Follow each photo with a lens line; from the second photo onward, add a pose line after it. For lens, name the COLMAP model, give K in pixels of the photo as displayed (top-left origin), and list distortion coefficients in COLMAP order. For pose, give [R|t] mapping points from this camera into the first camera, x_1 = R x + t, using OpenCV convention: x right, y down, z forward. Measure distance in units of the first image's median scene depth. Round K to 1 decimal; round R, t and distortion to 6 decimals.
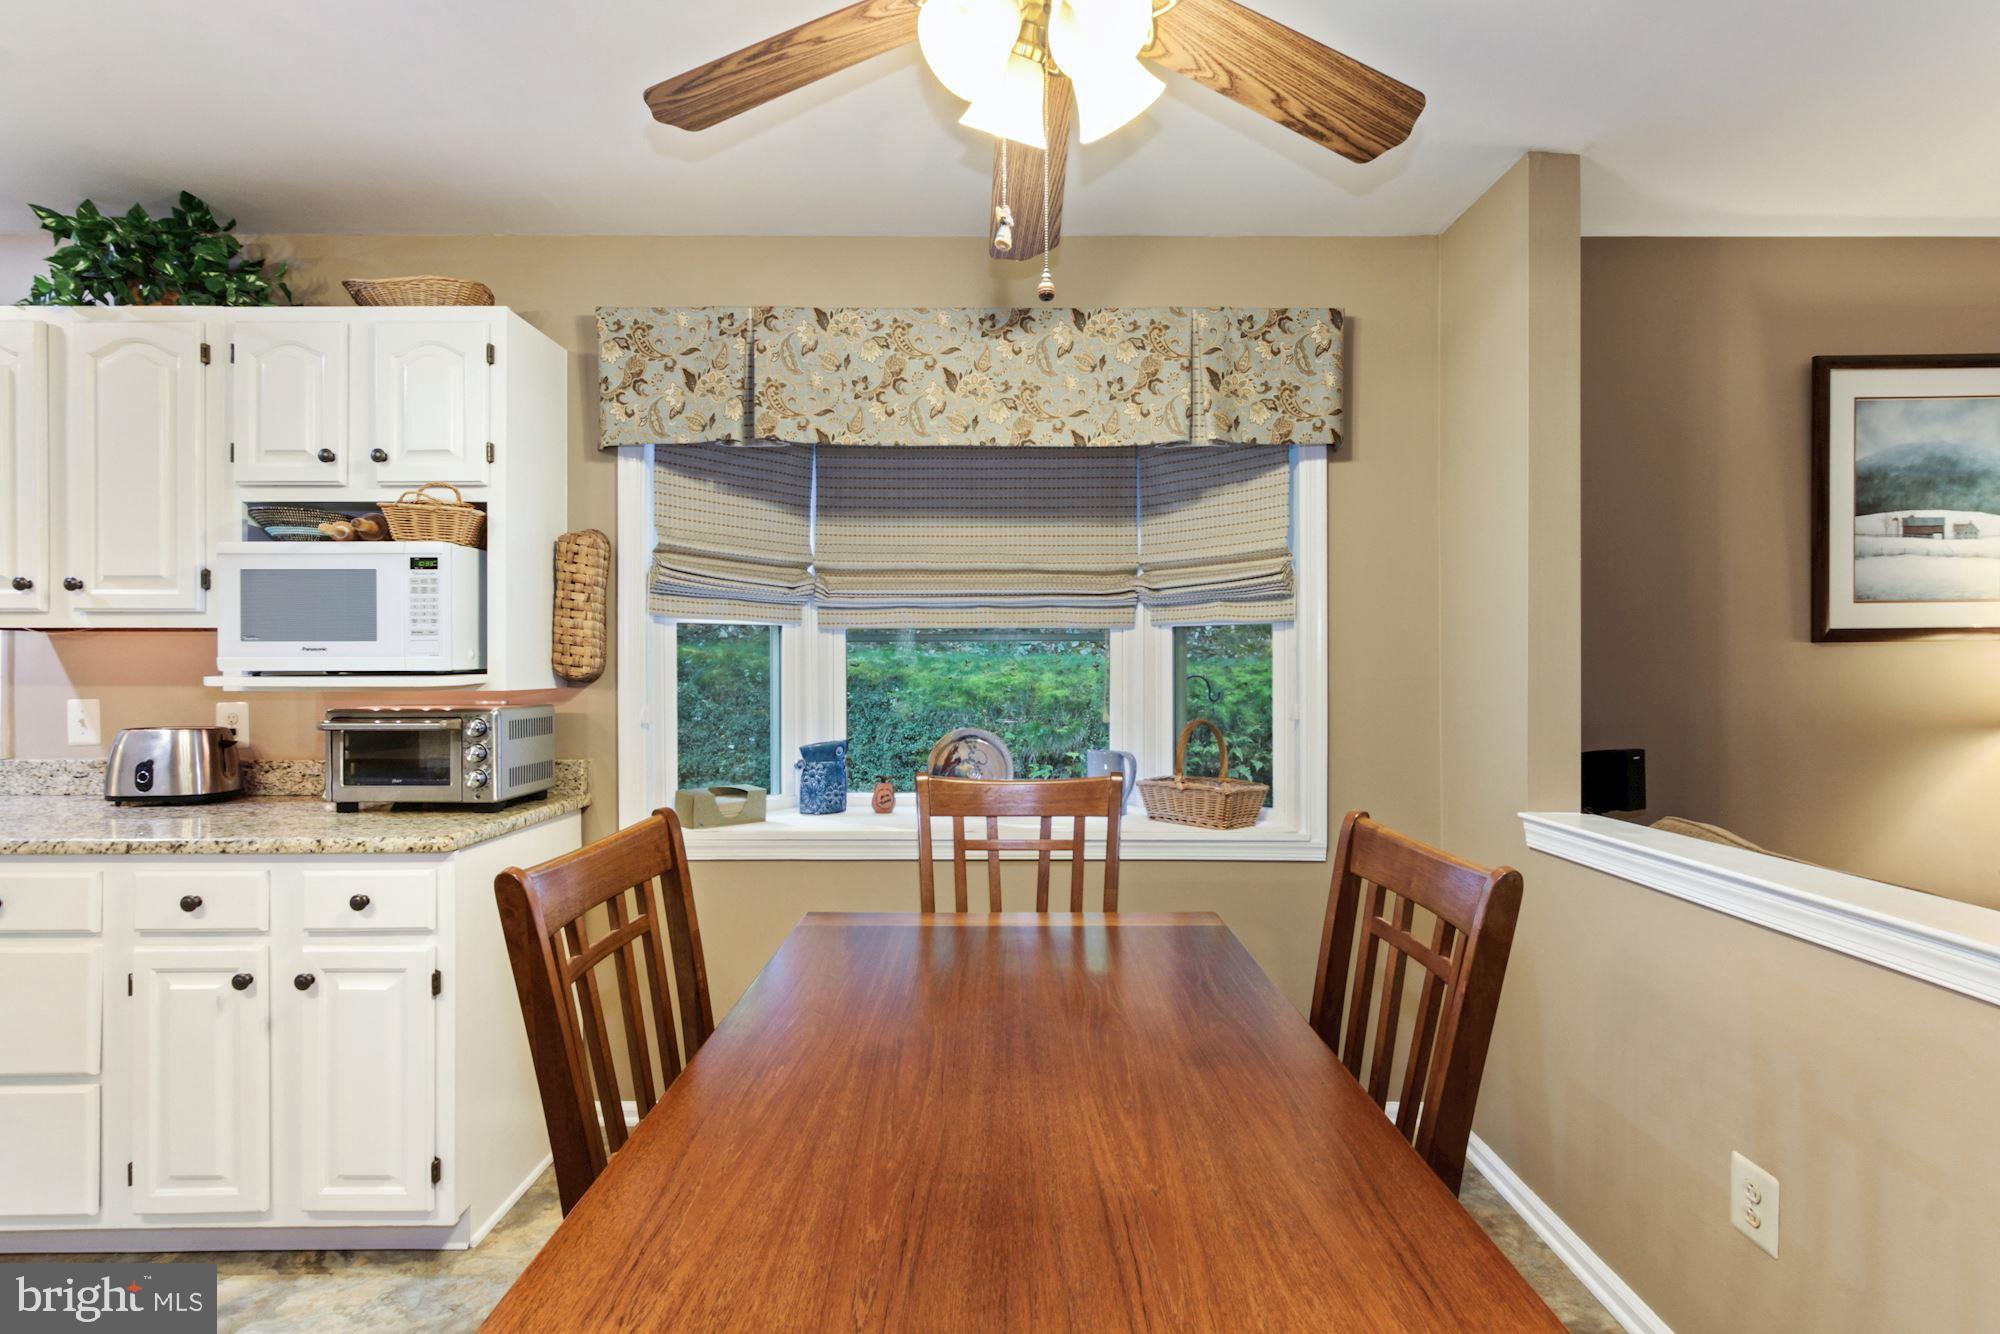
lens RADIAL K [[918.5, 0, 1004.0], [0, 918.5, 663.3], [0, 0, 1]] dist [-0.008996, 0.006765]
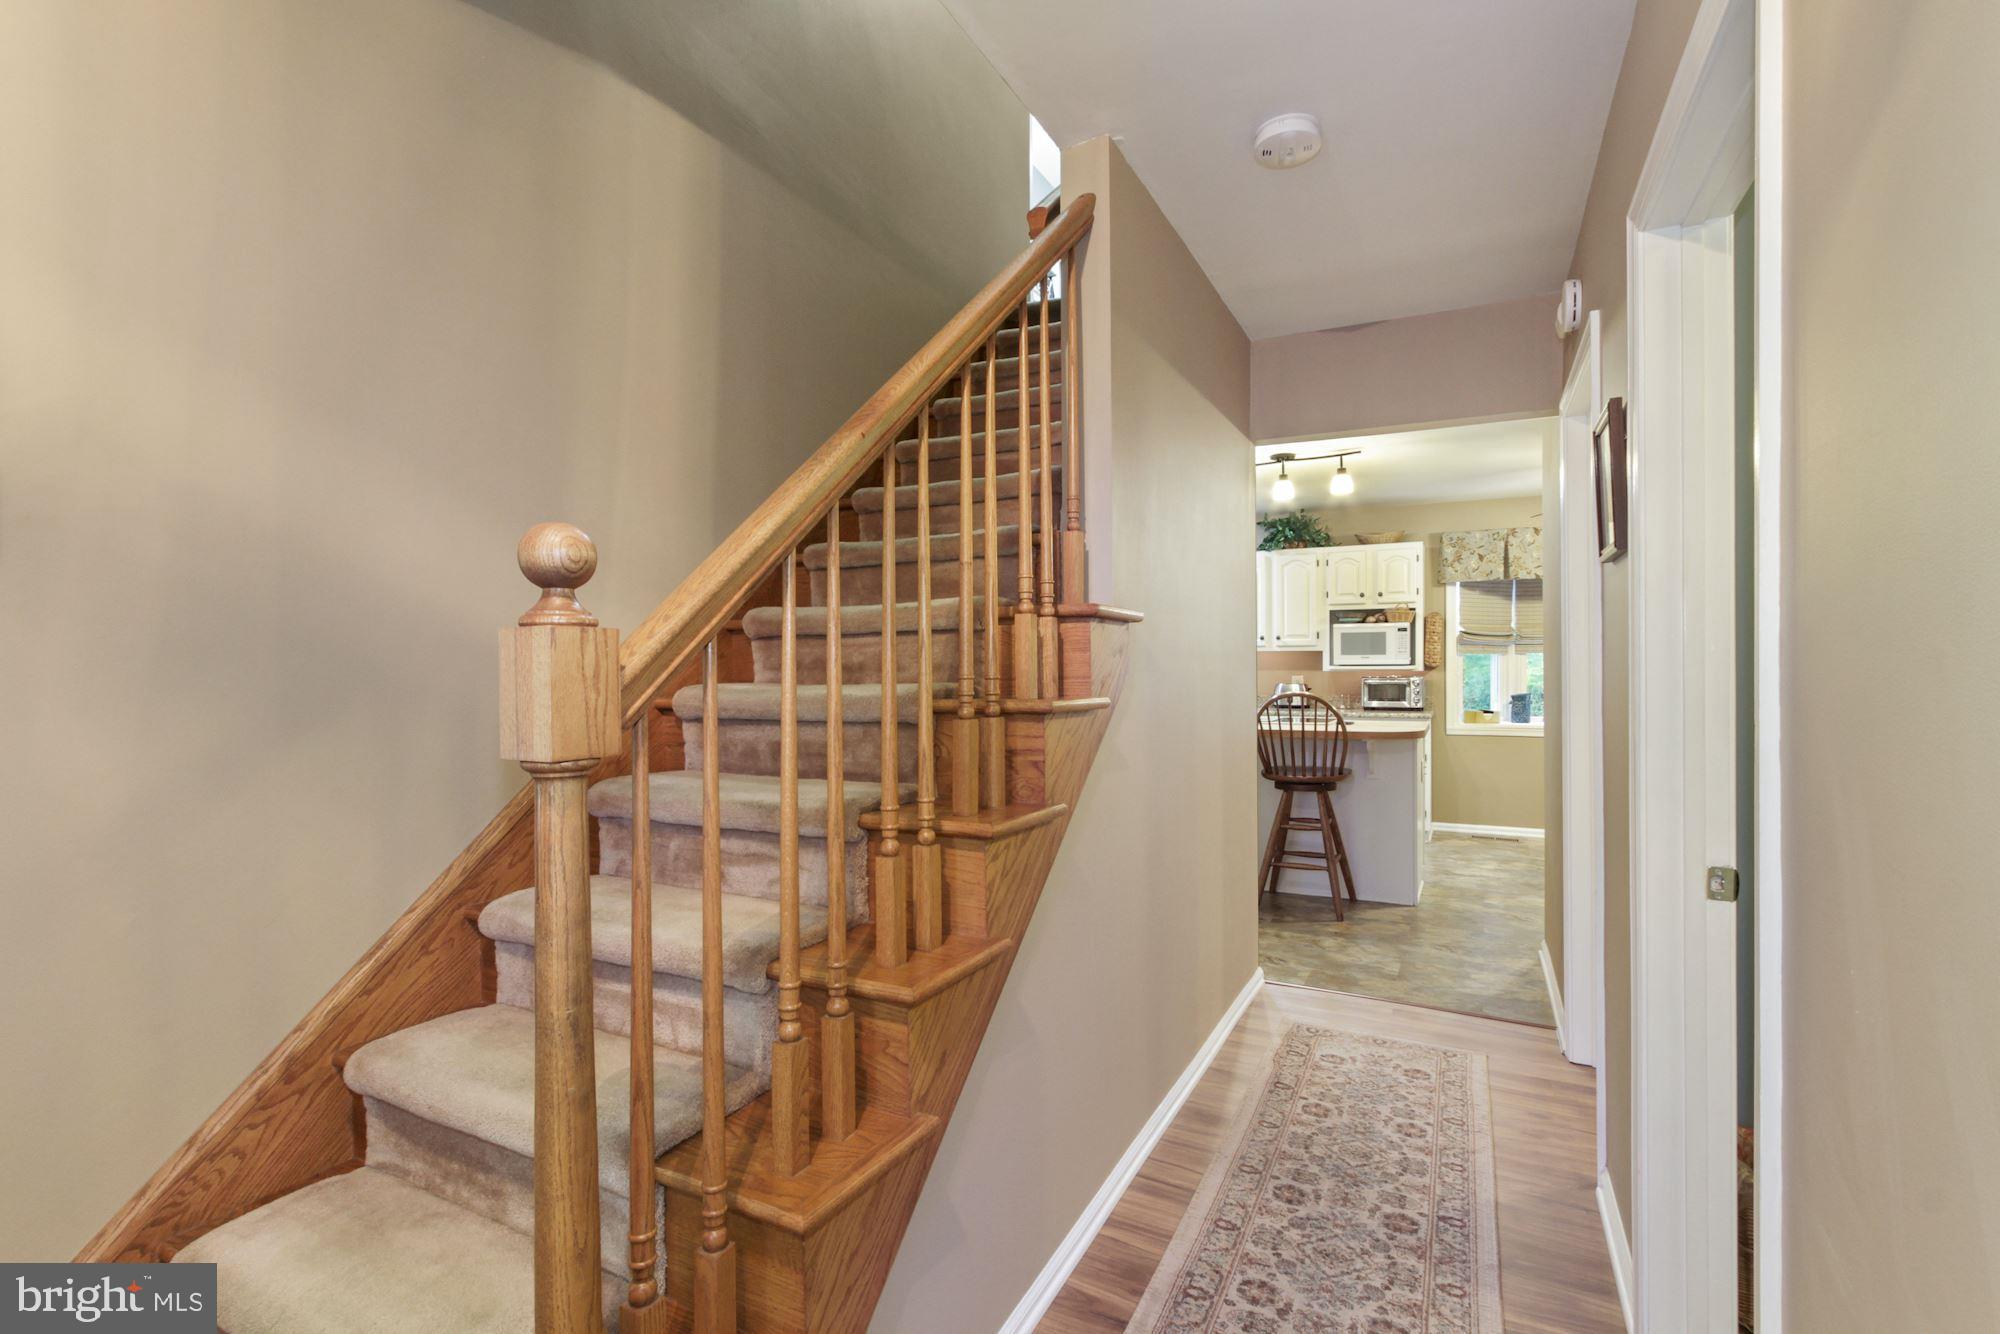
lens RADIAL K [[913.0, 0, 1006.8], [0, 913.0, 676.0], [0, 0, 1]] dist [-0.000378, 0.000285]
pose [[0.890248, 0.002056, -0.455472, -0.366406], [0.005710, 0.999861, 0.015673, -0.006702], [0.455441, -0.016553, 0.890112, -2.104839]]
